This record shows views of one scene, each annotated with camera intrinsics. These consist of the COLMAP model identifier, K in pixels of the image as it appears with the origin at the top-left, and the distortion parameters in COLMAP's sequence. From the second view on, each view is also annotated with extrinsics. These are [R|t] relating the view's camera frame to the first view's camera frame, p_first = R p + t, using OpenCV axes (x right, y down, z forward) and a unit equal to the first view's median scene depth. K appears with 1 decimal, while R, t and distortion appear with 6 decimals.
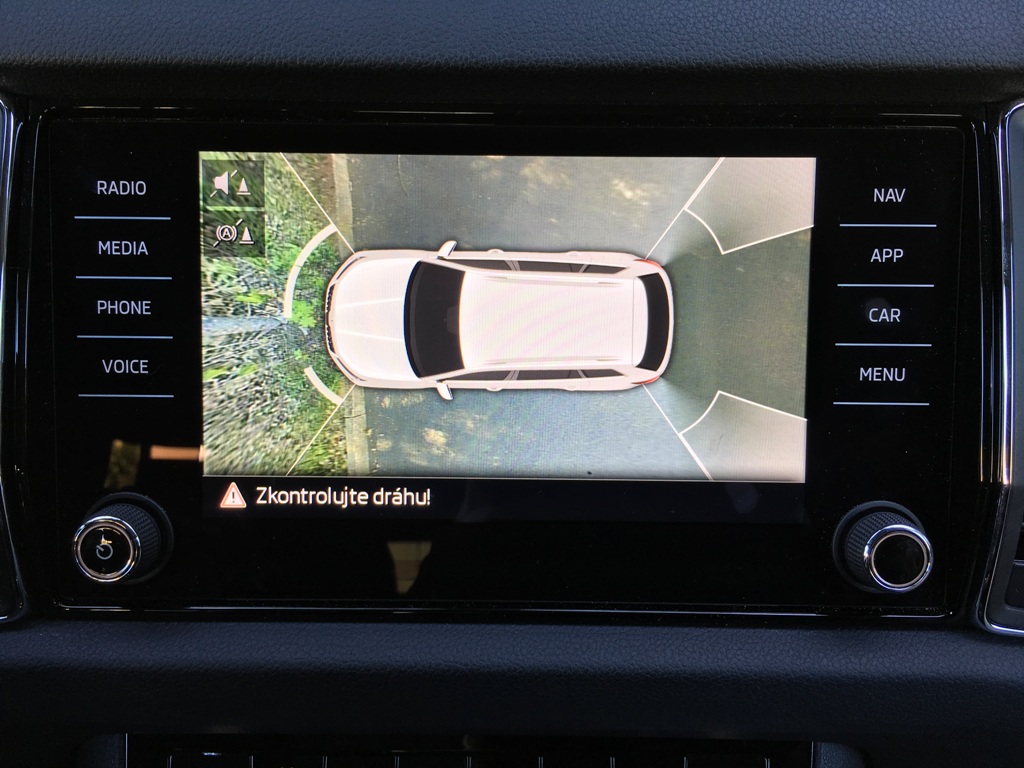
lens RADIAL K [[876.5, 0, 511.1], [0, 876.5, 380.9], [0, 0, 1]] dist [0.081719, -0.127995]
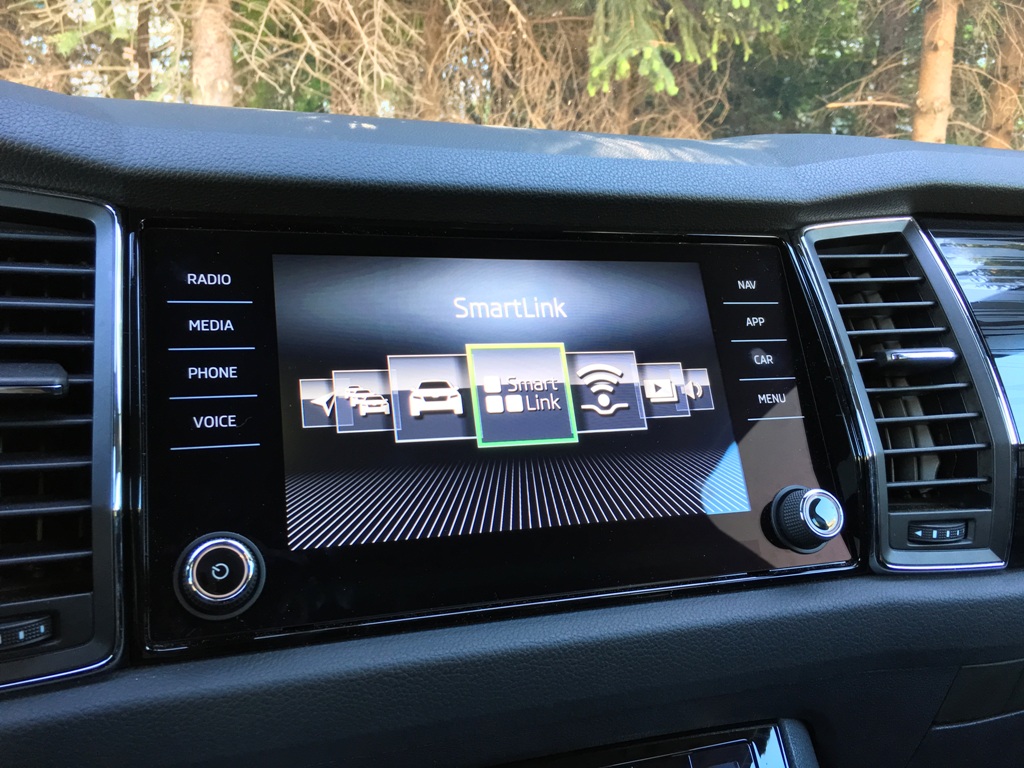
lens RADIAL K [[876.5, 0, 511.1], [0, 876.5, 380.9], [0, 0, 1]] dist [0.081719, -0.127995]
pose [[0.938682, -0.037085, 0.342784, -0.469305], [0.156836, 0.931312, -0.328725, 0.371754], [-0.307048, 0.362330, 0.880022, -0.138278]]
